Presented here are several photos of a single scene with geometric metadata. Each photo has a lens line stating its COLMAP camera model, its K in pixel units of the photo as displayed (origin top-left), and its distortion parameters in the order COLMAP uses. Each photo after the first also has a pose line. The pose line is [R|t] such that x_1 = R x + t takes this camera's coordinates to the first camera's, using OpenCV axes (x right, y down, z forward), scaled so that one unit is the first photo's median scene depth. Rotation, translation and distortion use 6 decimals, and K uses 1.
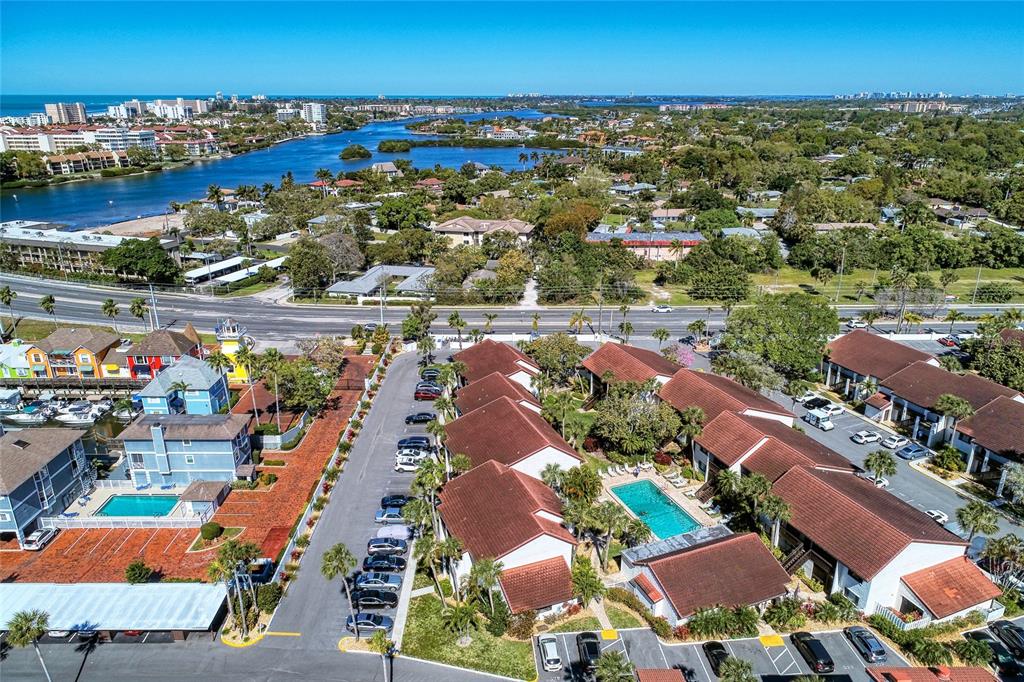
lens RADIAL K [[695.2, 0, 501.5], [0, 695.2, 340.9], [0, 0, 1]] dist [-0.000476, 0.000118]
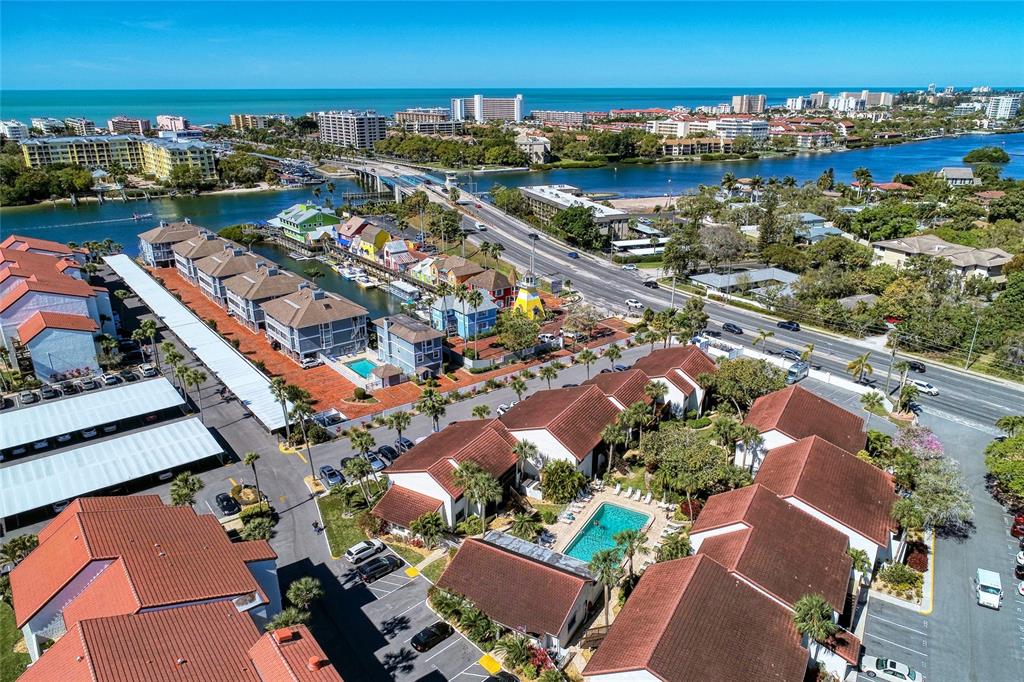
lens RADIAL K [[695.2, 0, 501.5], [0, 695.2, 340.9], [0, 0, 1]] dist [-0.000476, 0.000118]
pose [[0.603231, 0.269486, -0.750659, 0.156591], [-0.262246, 0.955873, 0.132417, -0.018924], [0.753219, 0.116979, 0.647284, 0.054943]]
